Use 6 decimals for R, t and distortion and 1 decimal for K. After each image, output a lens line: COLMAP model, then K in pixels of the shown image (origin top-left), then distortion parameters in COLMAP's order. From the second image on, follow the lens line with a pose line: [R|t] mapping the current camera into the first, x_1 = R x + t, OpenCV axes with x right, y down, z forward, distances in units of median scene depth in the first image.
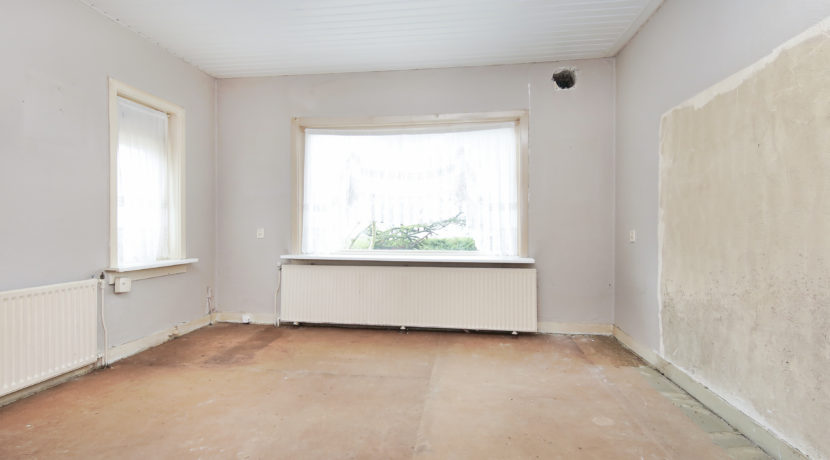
lens RADIAL K [[369.9, 0, 415.0], [0, 369.9, 230.0], [0, 0, 1]] dist [-0.001469, -0.000096]
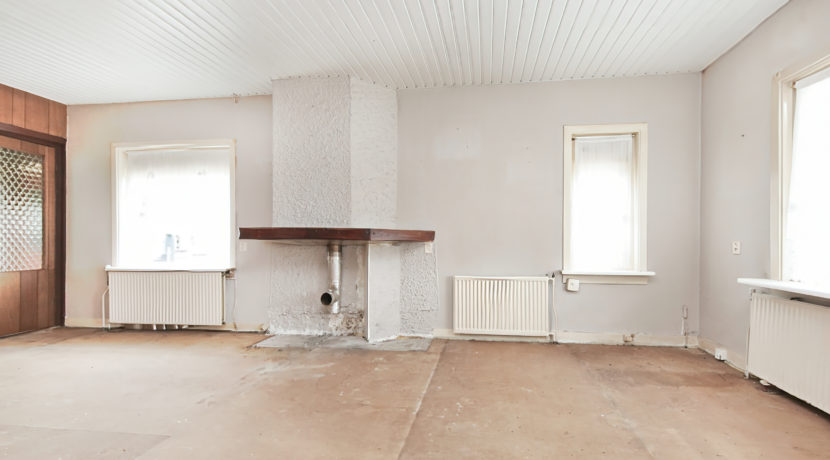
lens RADIAL K [[334.5, 0, 446.7], [0, 334.5, 240.3], [0, 0, 1]] dist [0.000174, -0.000236]
pose [[0.024851, -0.009436, -0.999647, 0.318166], [-0.013814, 0.999857, -0.009781, 0.011512], [0.999596, 0.014052, 0.024717, 0.486696]]
